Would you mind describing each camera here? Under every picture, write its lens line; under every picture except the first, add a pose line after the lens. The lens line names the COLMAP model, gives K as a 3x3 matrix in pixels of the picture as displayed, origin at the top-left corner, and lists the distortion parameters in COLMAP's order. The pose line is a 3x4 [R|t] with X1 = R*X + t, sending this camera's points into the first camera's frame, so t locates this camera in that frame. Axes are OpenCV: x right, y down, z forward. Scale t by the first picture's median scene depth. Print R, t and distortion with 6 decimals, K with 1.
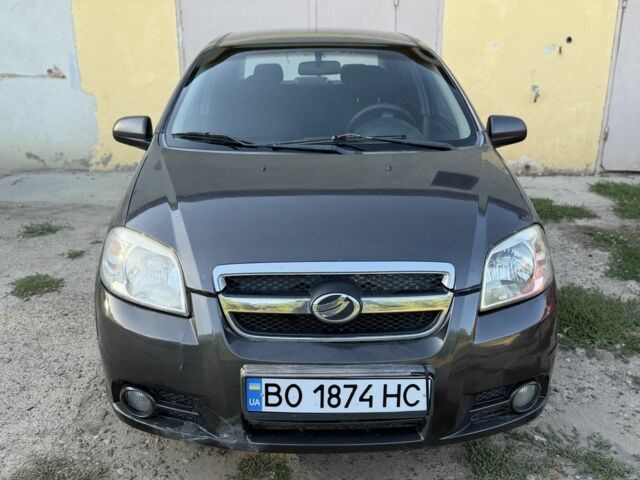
lens RADIAL K [[587.9, 0, 320.0], [0, 587.9, 240.0], [0, 0, 1]] dist [0.153544, -0.251577]
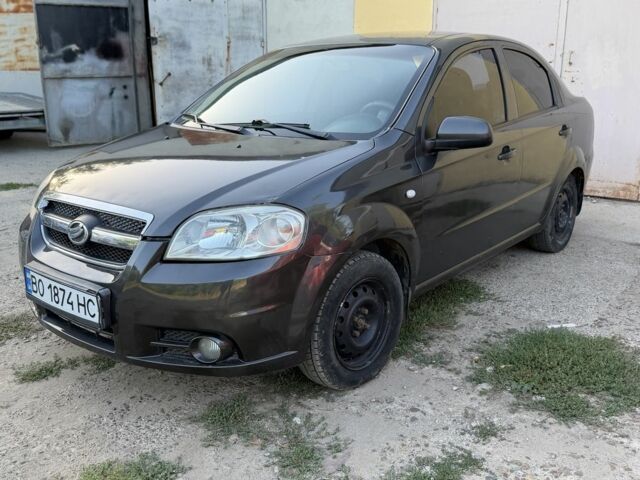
lens RADIAL K [[587.9, 0, 320.0], [0, 587.9, 240.0], [0, 0, 1]] dist [0.153544, -0.251577]
pose [[0.781622, 0.169722, -0.600218, 1.267307], [-0.186719, 0.981808, 0.034472, -0.014533], [0.595150, 0.085128, 0.799093, 0.263587]]
